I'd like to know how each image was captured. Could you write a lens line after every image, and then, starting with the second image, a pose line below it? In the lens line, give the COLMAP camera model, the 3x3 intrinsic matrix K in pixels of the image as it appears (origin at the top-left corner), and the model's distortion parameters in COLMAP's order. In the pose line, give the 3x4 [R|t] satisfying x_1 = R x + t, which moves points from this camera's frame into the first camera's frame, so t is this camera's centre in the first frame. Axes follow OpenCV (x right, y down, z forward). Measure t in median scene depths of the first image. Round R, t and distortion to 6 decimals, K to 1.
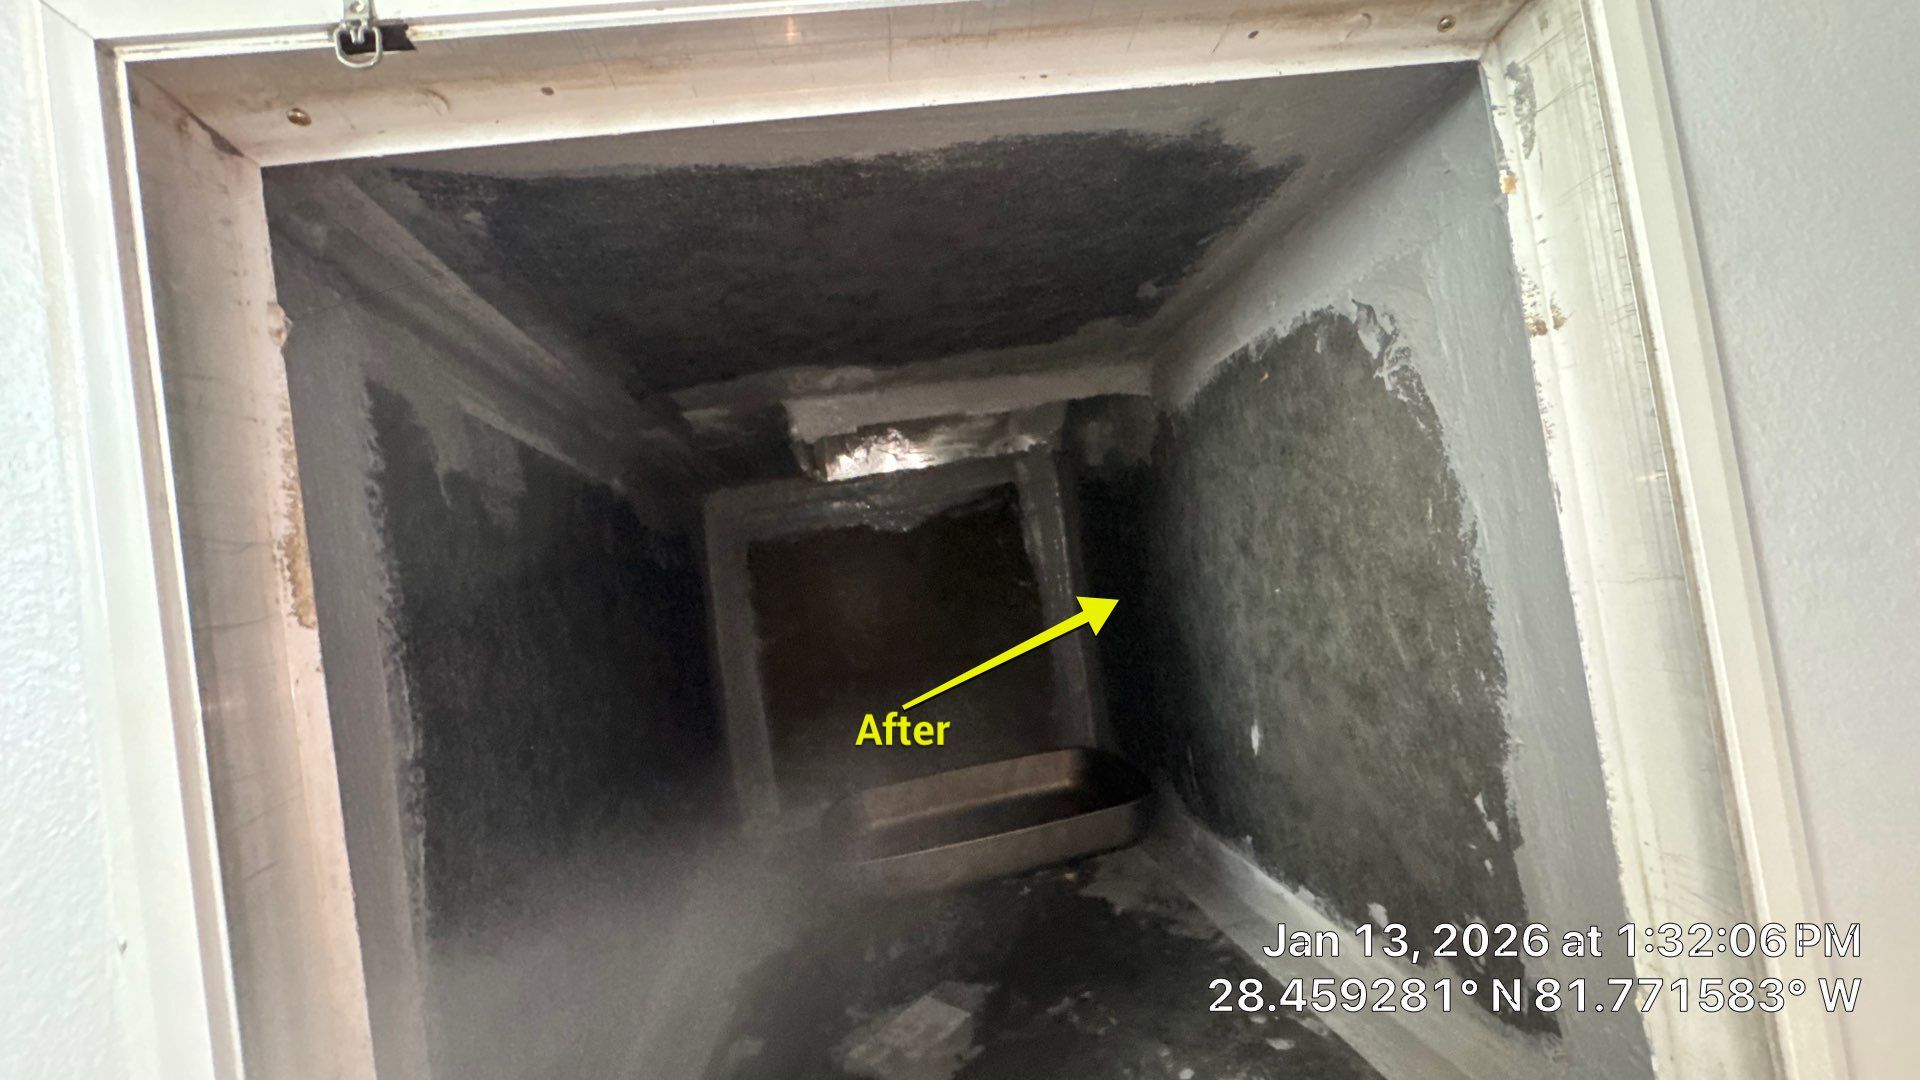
lens RADIAL K [[769.7, 0, 963.1], [0, 769.7, 532.8], [0, 0, 1]] dist [-0.005667, 0.000748]
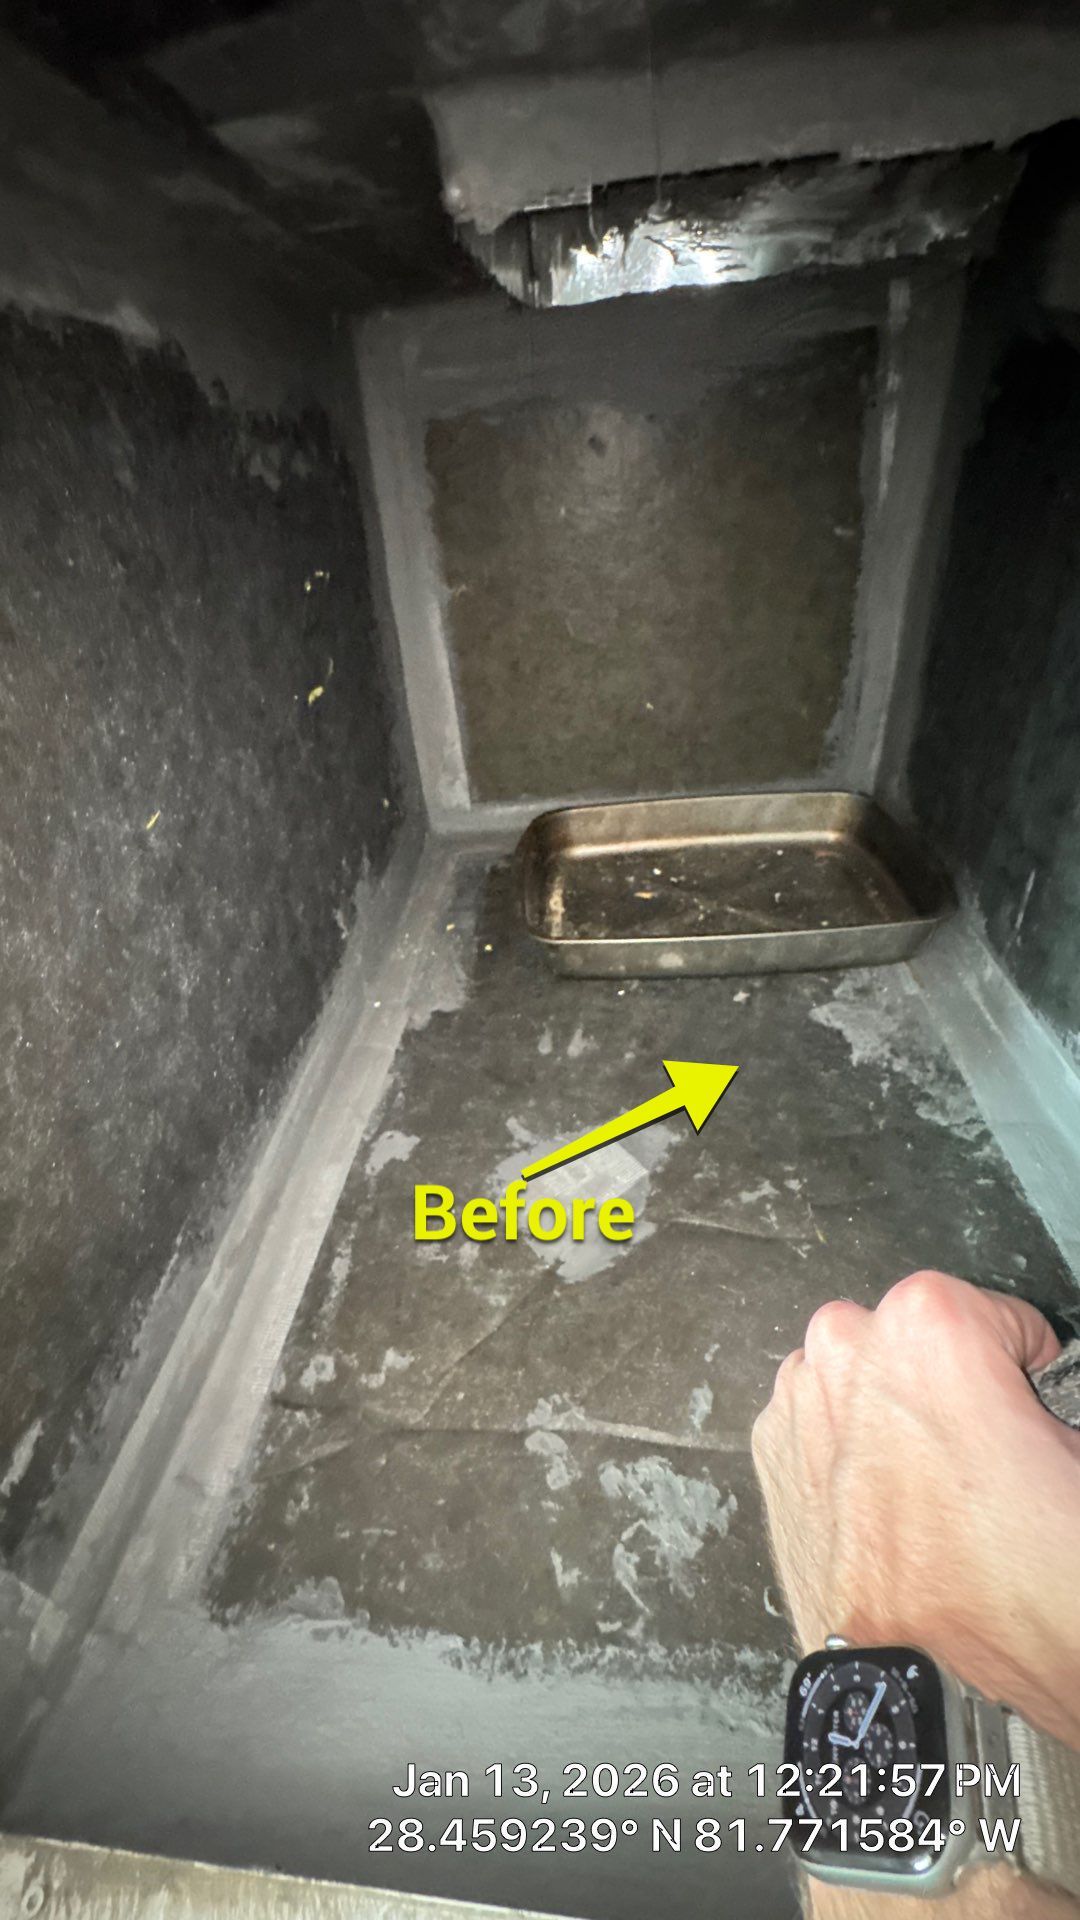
lens RADIAL K [[769.7, 0, 539.2], [0, 769.7, 961.2], [0, 0, 1]] dist [-0.005667, 0.000748]
pose [[0.975139, 0.177835, -0.132206, -0.035520], [-0.057959, 0.780531, 0.622424, -0.074348], [0.213879, -0.599288, 0.771434, 0.456435]]
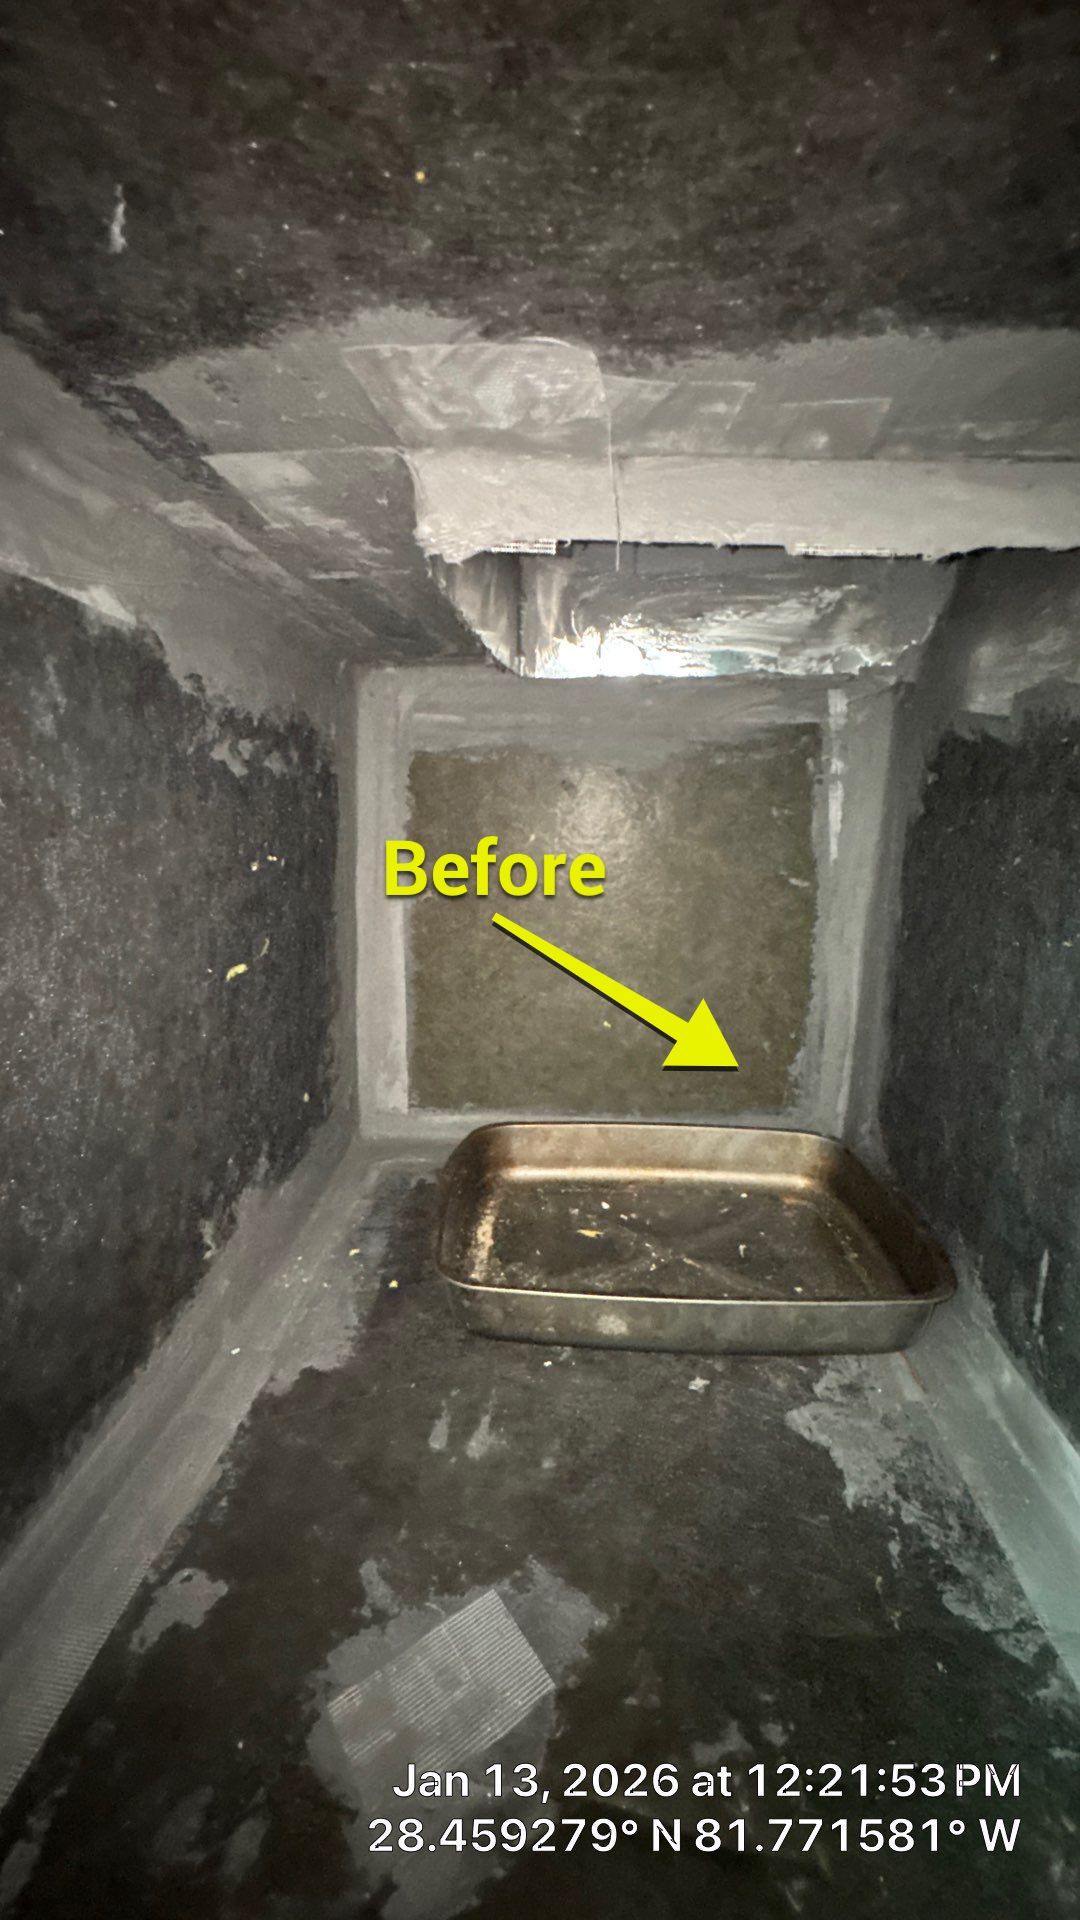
lens RADIAL K [[769.7, 0, 538.1], [0, 769.7, 958.4], [0, 0, 1]] dist [-0.005667, 0.000748]
pose [[0.962787, 0.209592, -0.170624, -0.017307], [-0.160730, 0.951598, 0.261968, -0.018849], [0.217272, -0.224795, 0.949874, 0.583502]]
